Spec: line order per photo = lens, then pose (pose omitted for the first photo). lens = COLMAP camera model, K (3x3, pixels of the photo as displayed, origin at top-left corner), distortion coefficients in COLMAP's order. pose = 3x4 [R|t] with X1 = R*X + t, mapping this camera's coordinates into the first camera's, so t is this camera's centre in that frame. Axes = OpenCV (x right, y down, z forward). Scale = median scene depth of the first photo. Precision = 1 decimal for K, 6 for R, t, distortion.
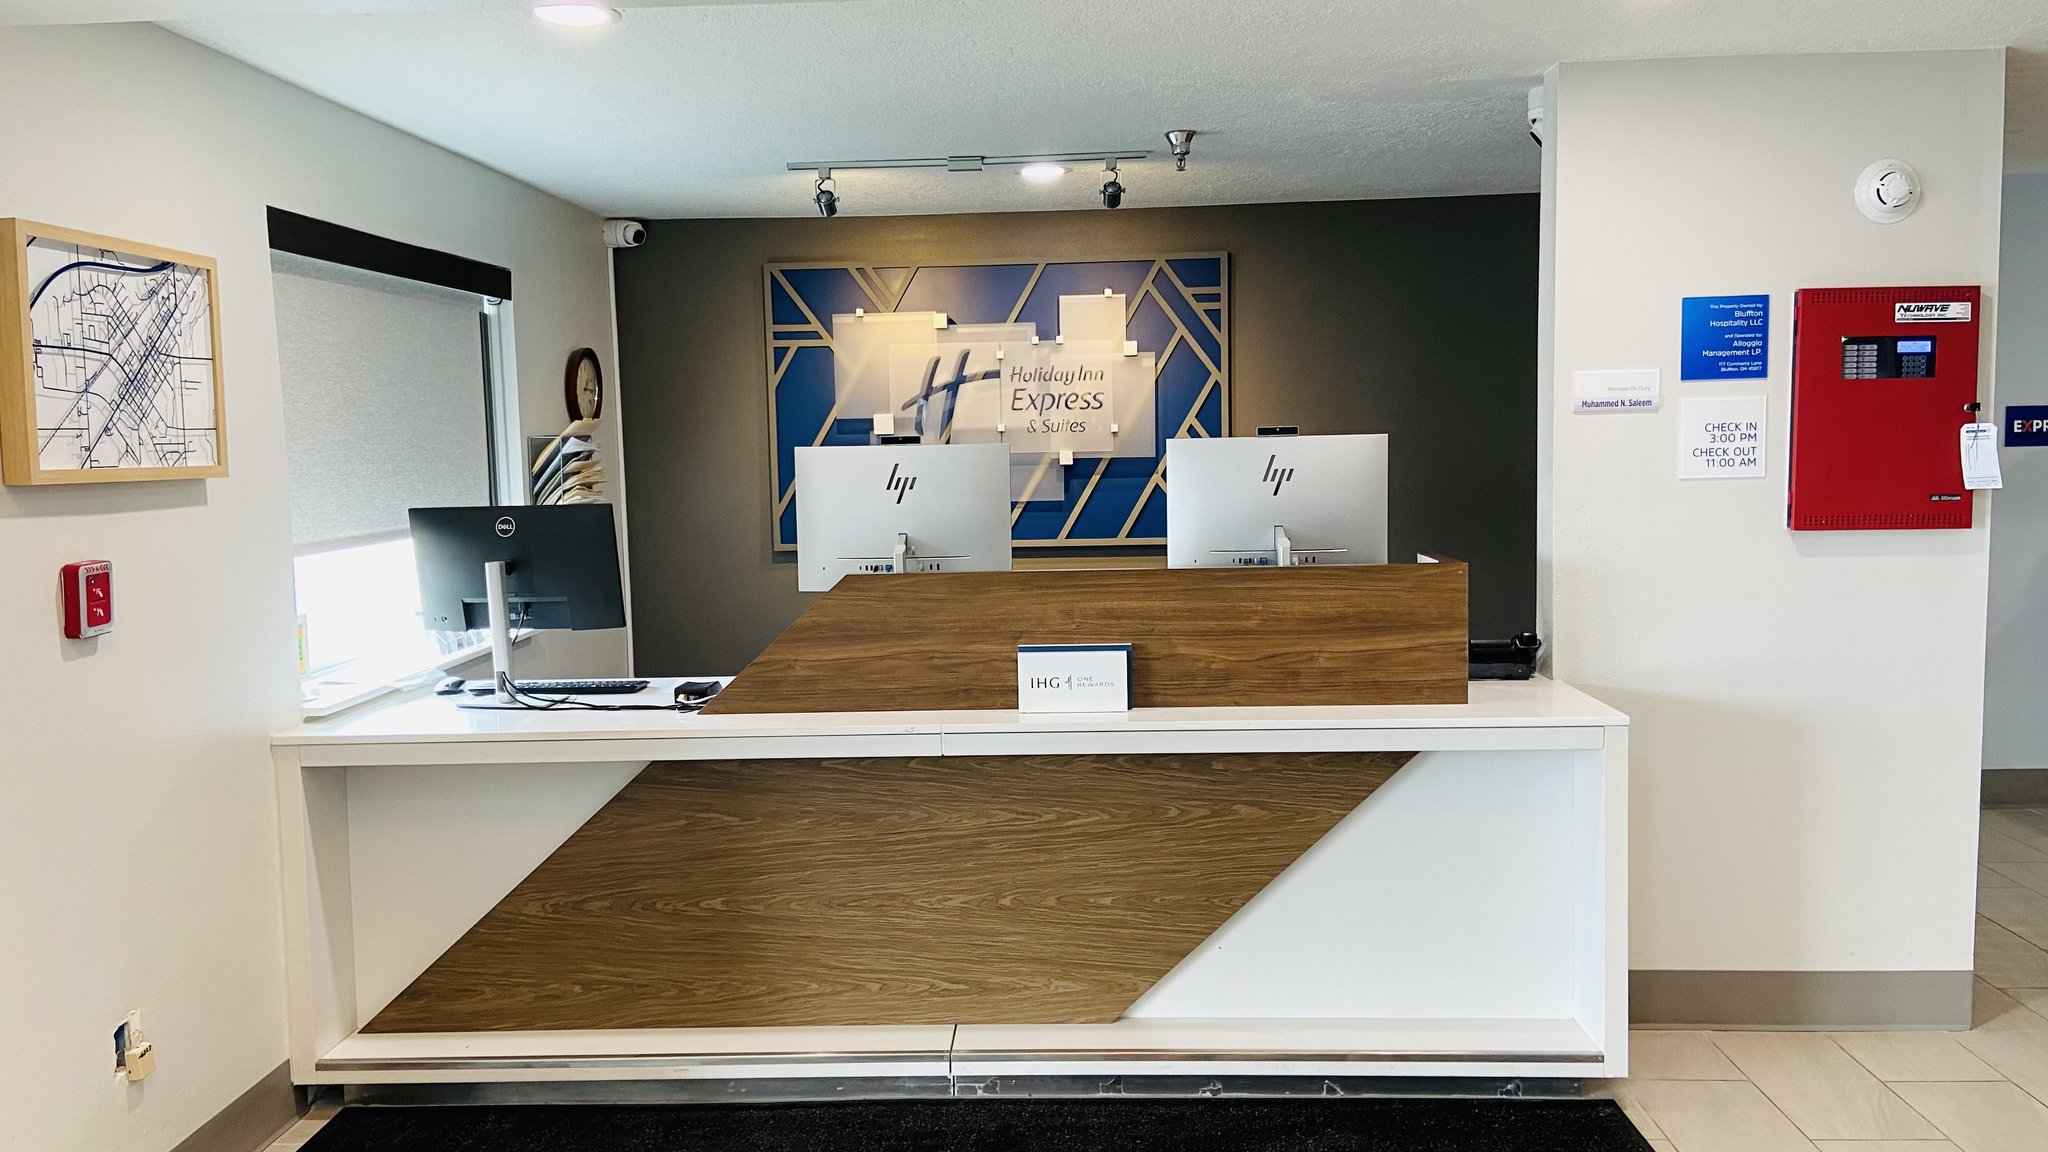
lens RADIAL K [[1554.4, 0, 1024.0], [0, 1554.4, 576.0], [0, 0, 1]] dist [0.000789, 0.000031]
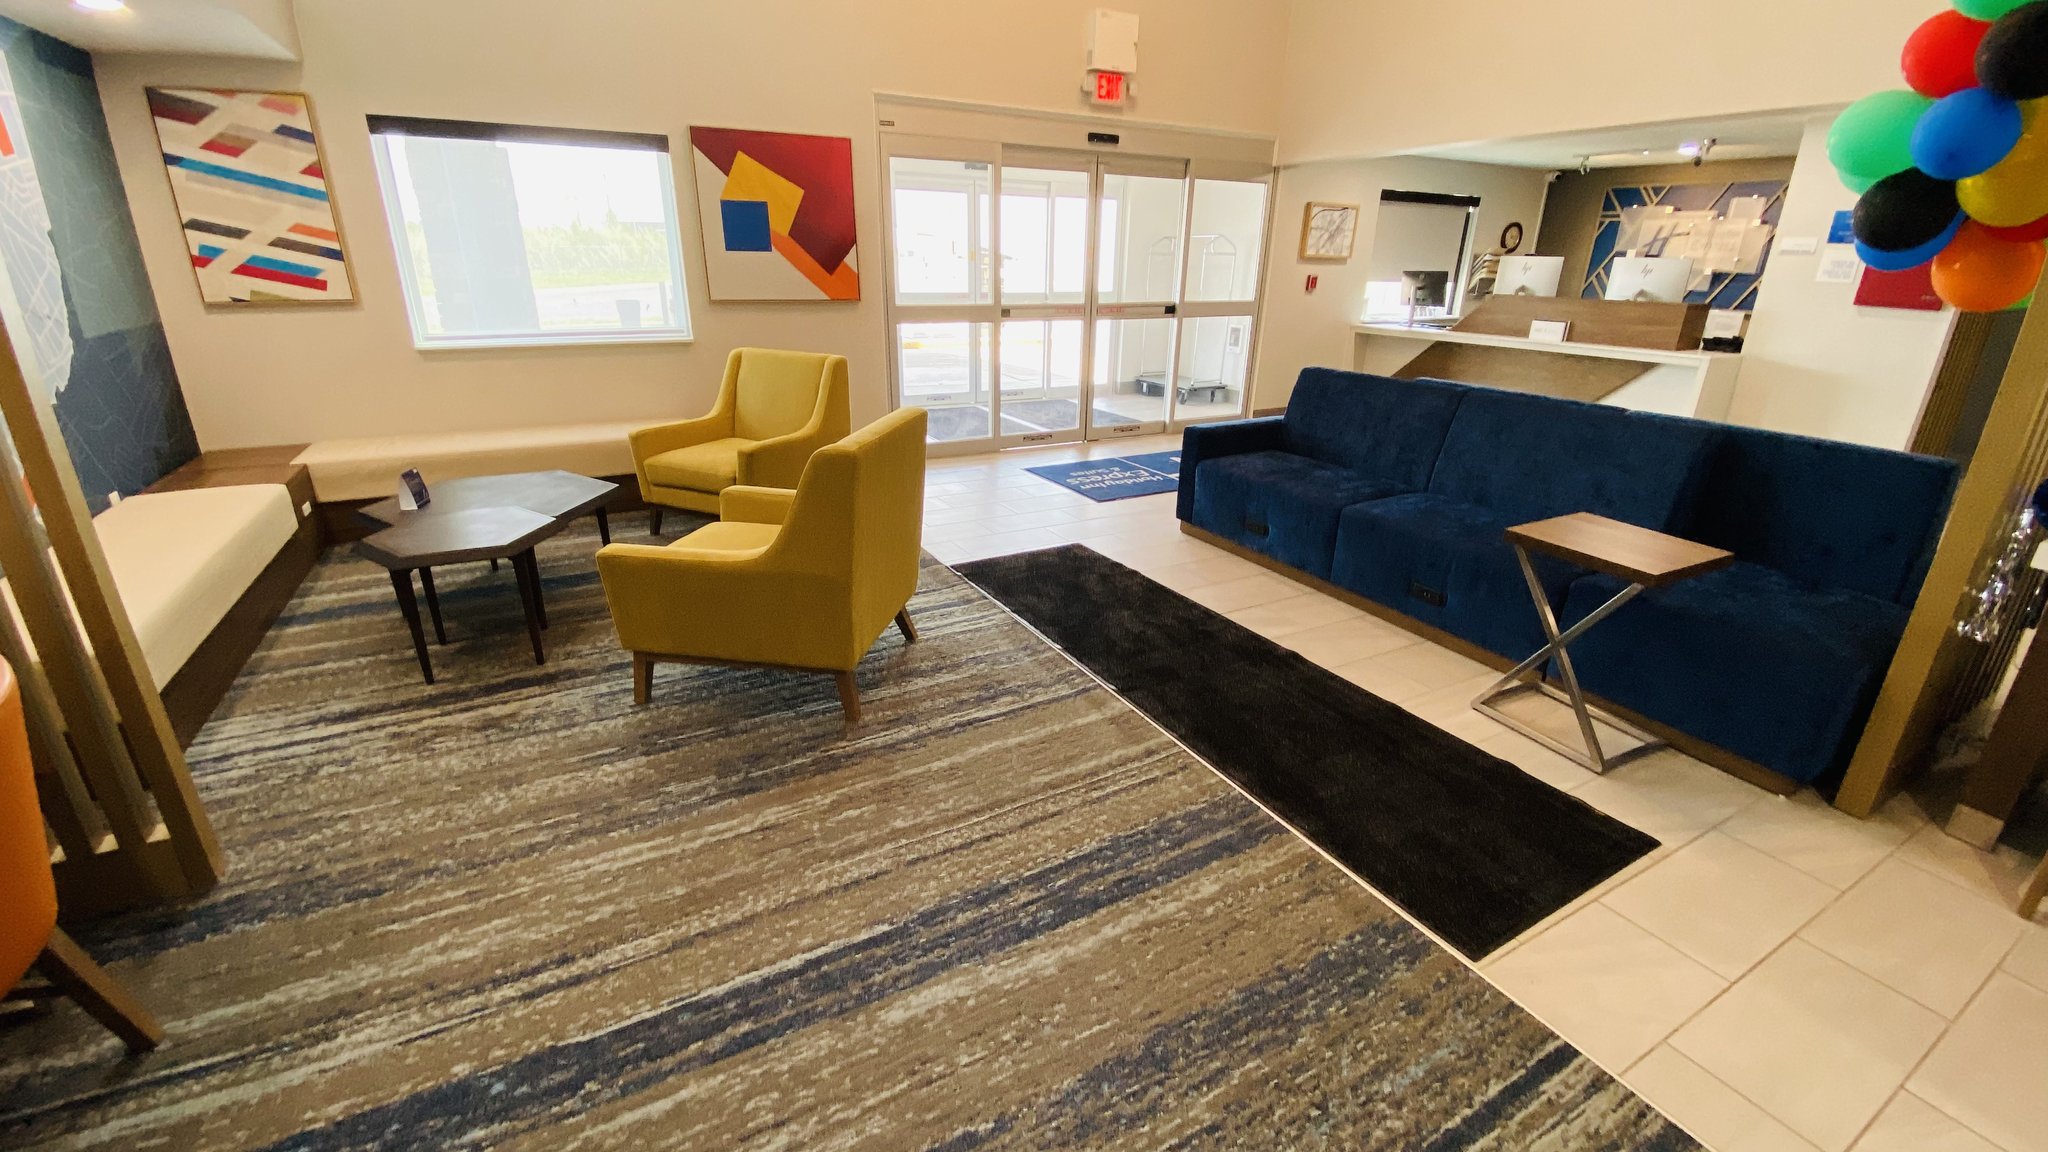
lens RADIAL K [[833.6, 0, 1038.0], [0, 833.6, 569.3], [0, 0, 1]] dist [0.019517, -0.020887]
pose [[0.519107, 0.327179, -0.789609, 1.054626], [-0.109453, 0.941674, 0.318231, 0.096051], [0.847672, -0.078771, 0.524640, -0.946304]]
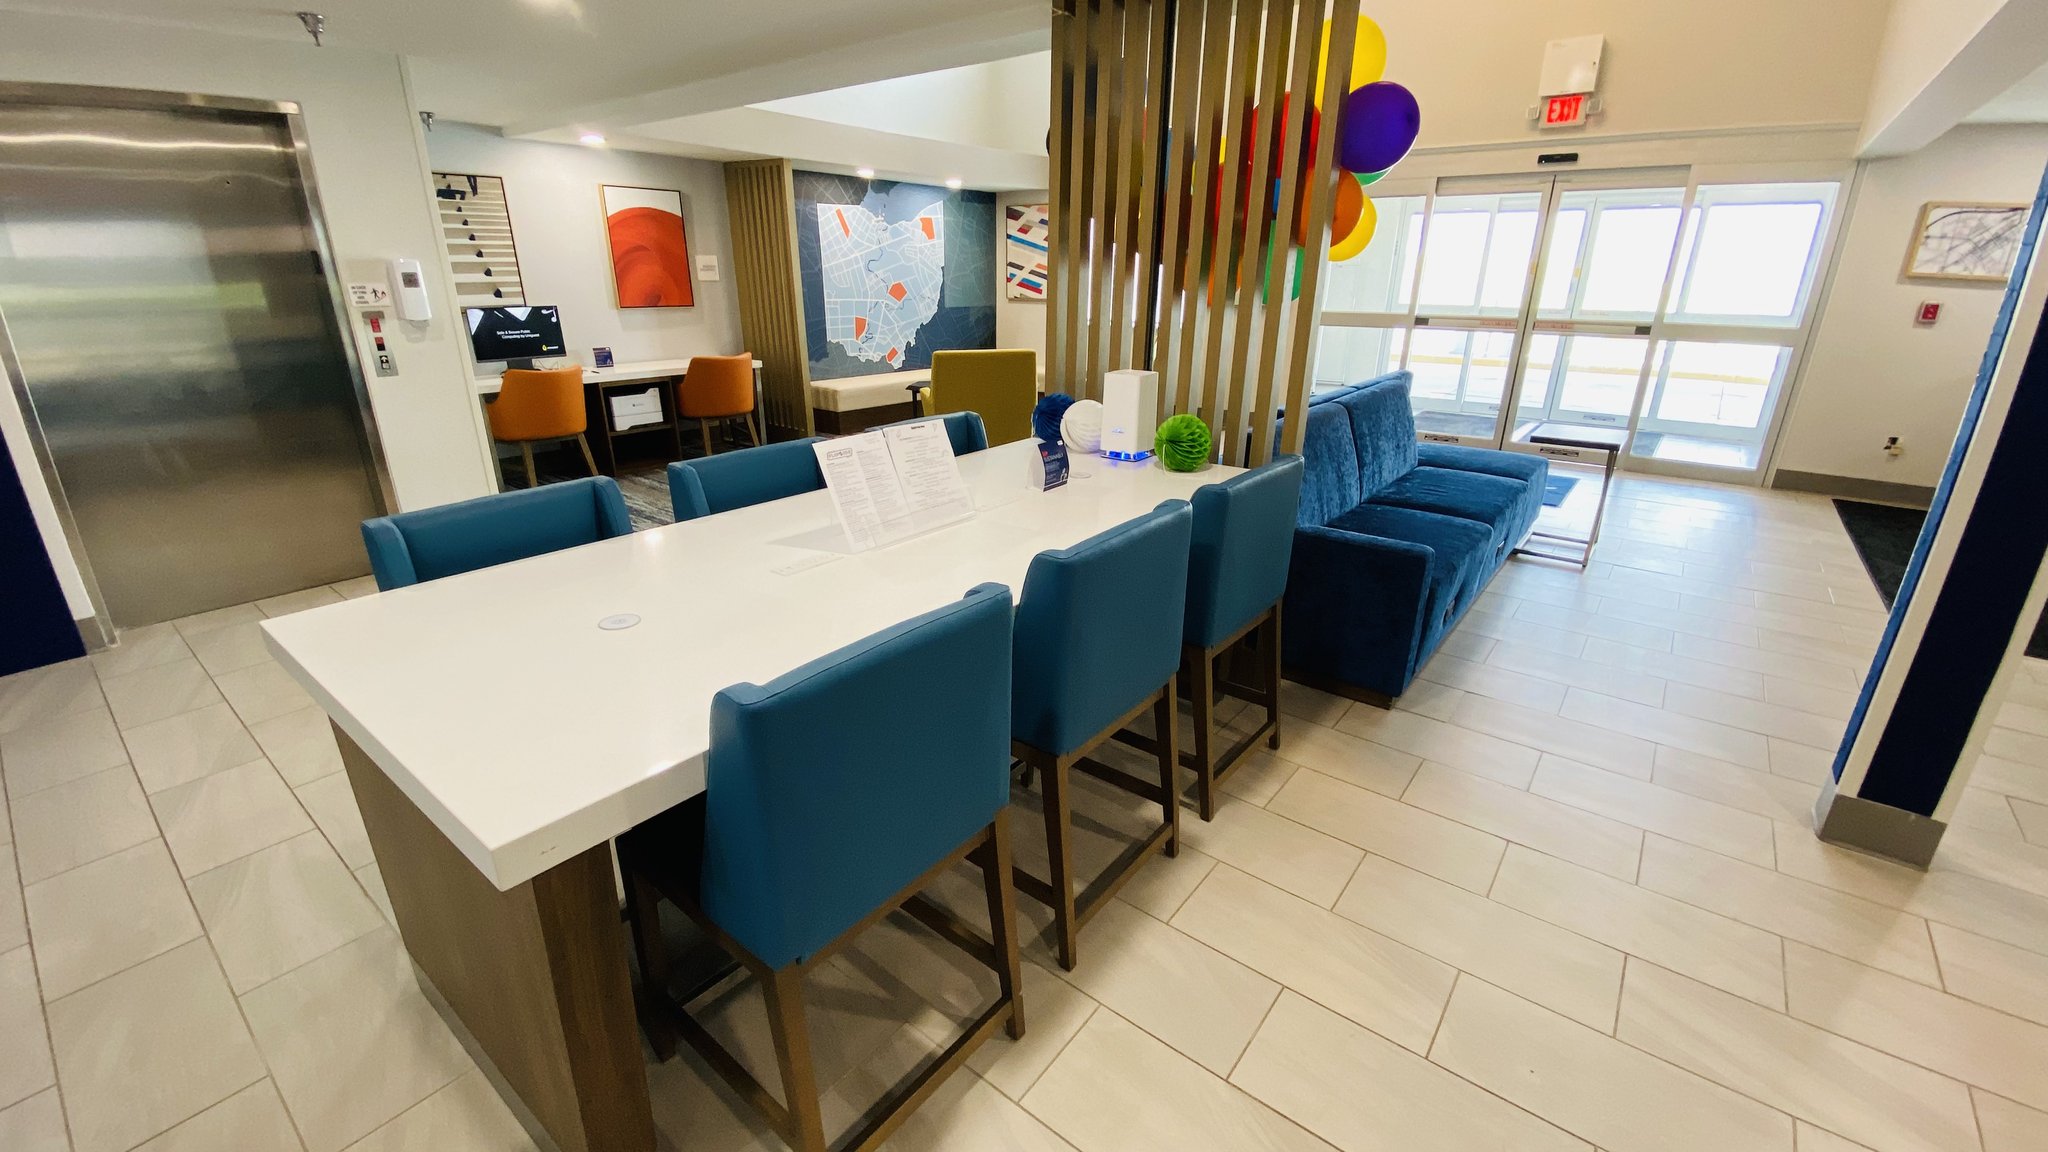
lens RADIAL K [[847.4, 0, 1024.5], [0, 847.4, 590.8], [0, 0, 1]] dist [0.016206, -0.022211]
pose [[-0.578912, 0.305805, -0.755874, 1.737008], [-0.068097, 0.905638, 0.418549, -0.048815], [0.812542, 0.293776, -0.503460, 0.364036]]
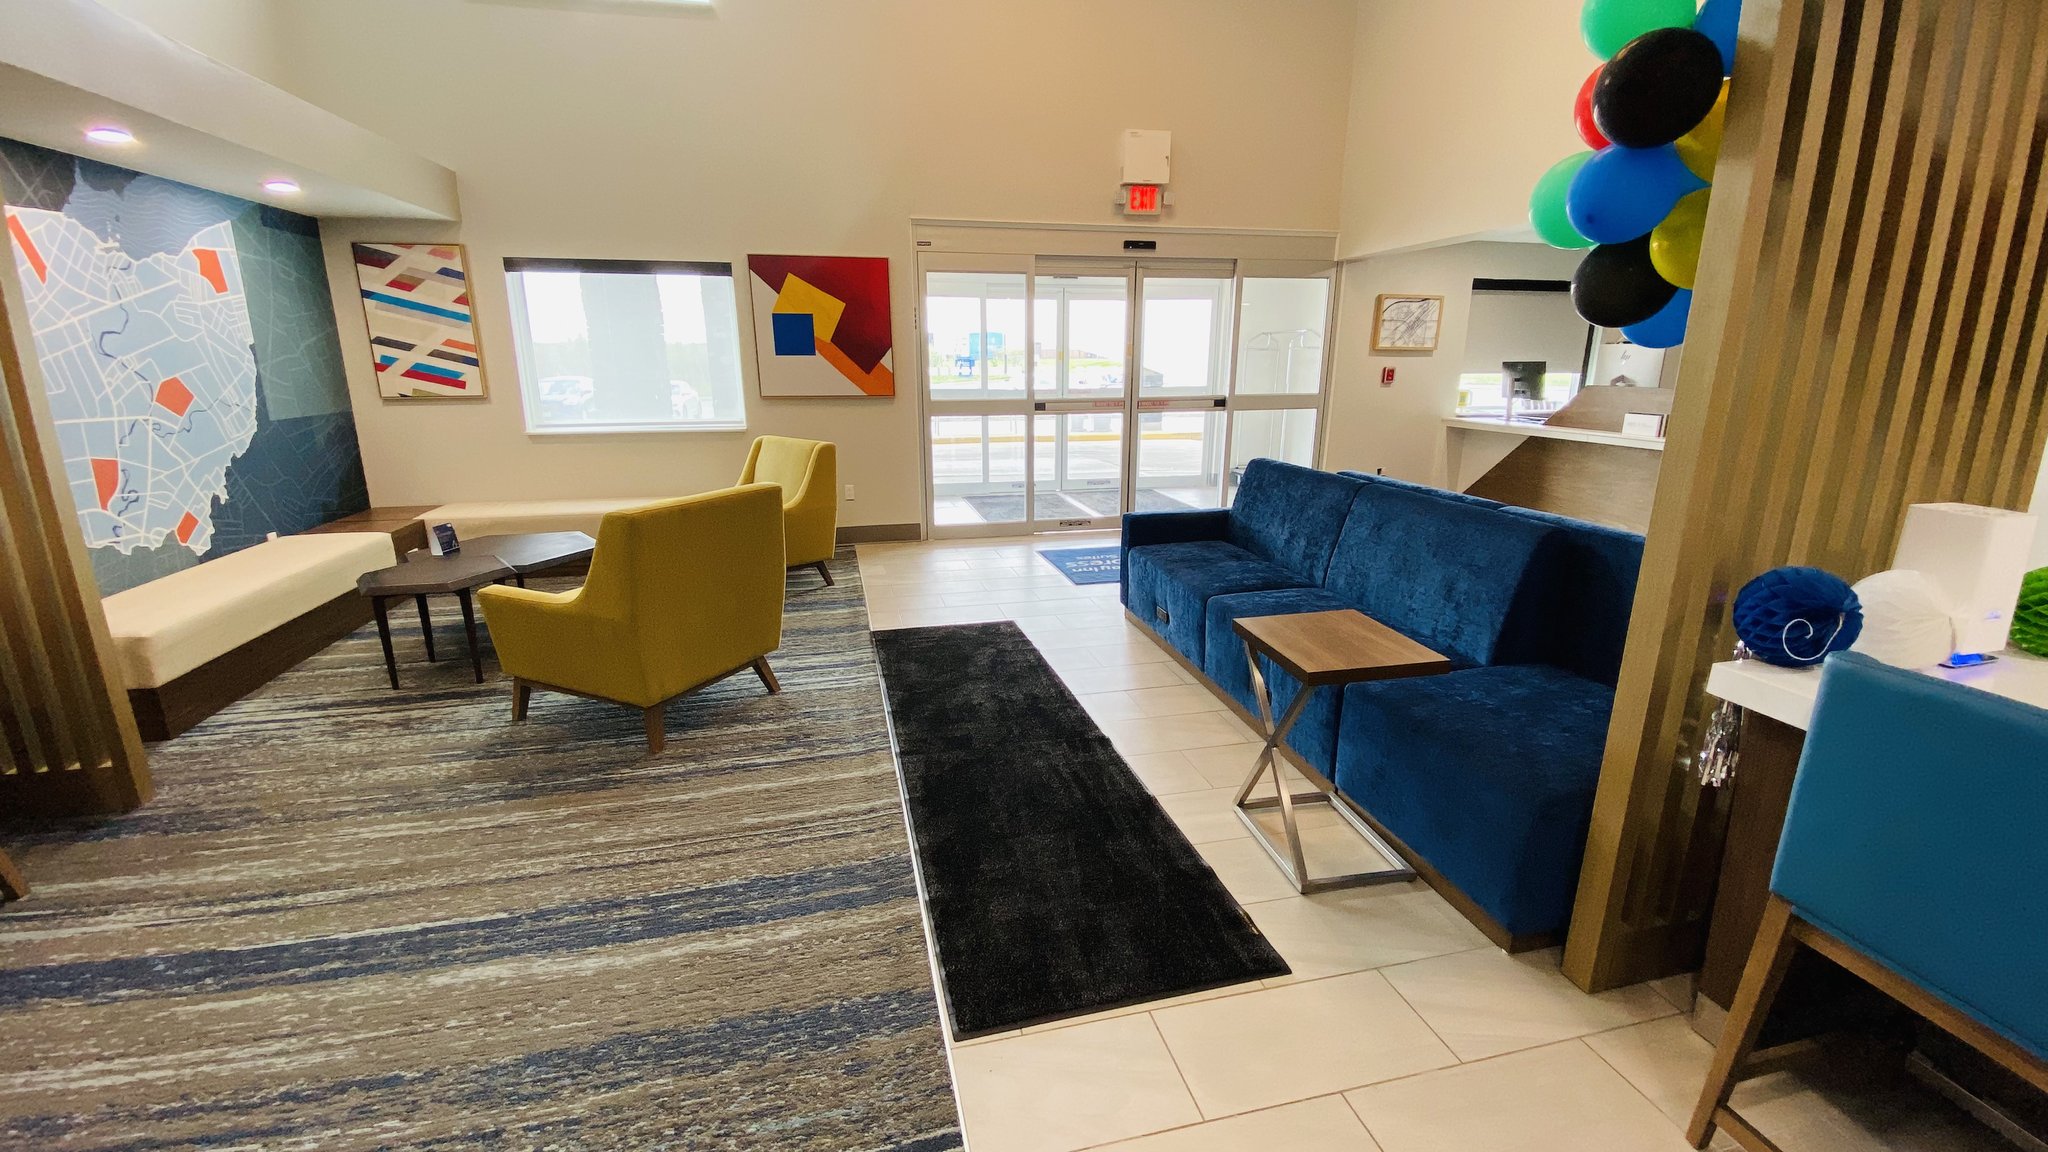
lens RADIAL K [[833.6, 0, 1038.0], [0, 833.6, 569.3], [0, 0, 1]] dist [0.019517, -0.020887]
pose [[0.273783, 0.260280, -0.925903, 1.267592], [-0.096906, 0.965252, 0.242687, 0.055789], [0.956897, 0.023282, 0.289493, -0.585572]]
